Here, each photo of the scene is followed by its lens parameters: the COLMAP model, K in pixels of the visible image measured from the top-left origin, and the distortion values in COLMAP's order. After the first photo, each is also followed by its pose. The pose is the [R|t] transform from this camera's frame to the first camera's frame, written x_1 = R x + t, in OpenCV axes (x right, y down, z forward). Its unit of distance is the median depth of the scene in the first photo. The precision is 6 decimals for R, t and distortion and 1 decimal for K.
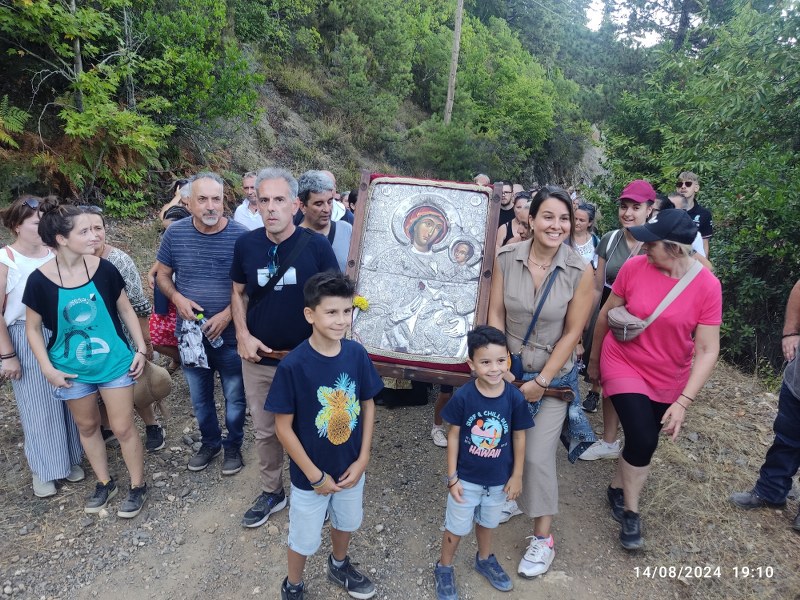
lens RADIAL K [[599.4, 0, 402.9], [0, 599.4, 302.1], [0, 0, 1]] dist [0.065947, -0.081153]
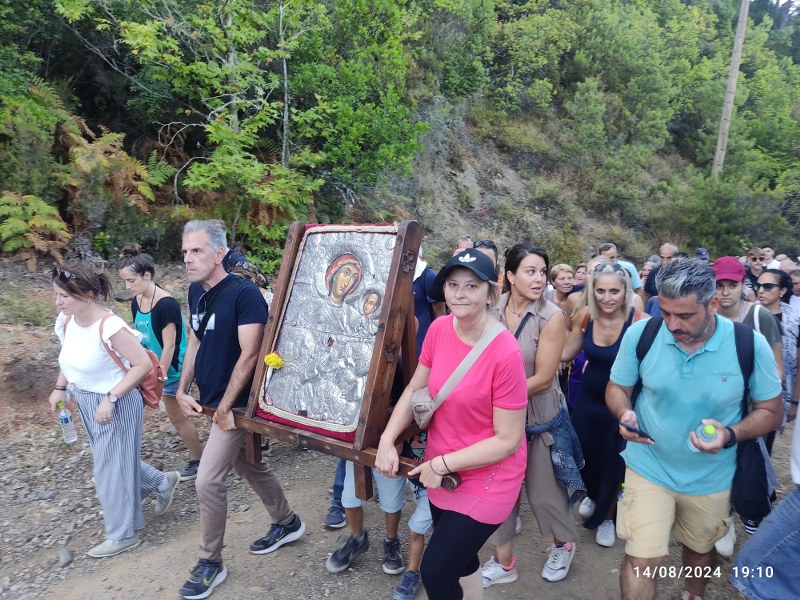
lens RADIAL K [[599.4, 0, 404.5], [0, 599.4, 301.7], [0, 0, 1]] dist [0.065947, -0.081153]
pose [[0.893175, 0.066721, -0.444732, 0.088664], [-0.113960, 0.990234, -0.080310, -0.025071], [0.435031, 0.122413, 0.892056, 0.139663]]
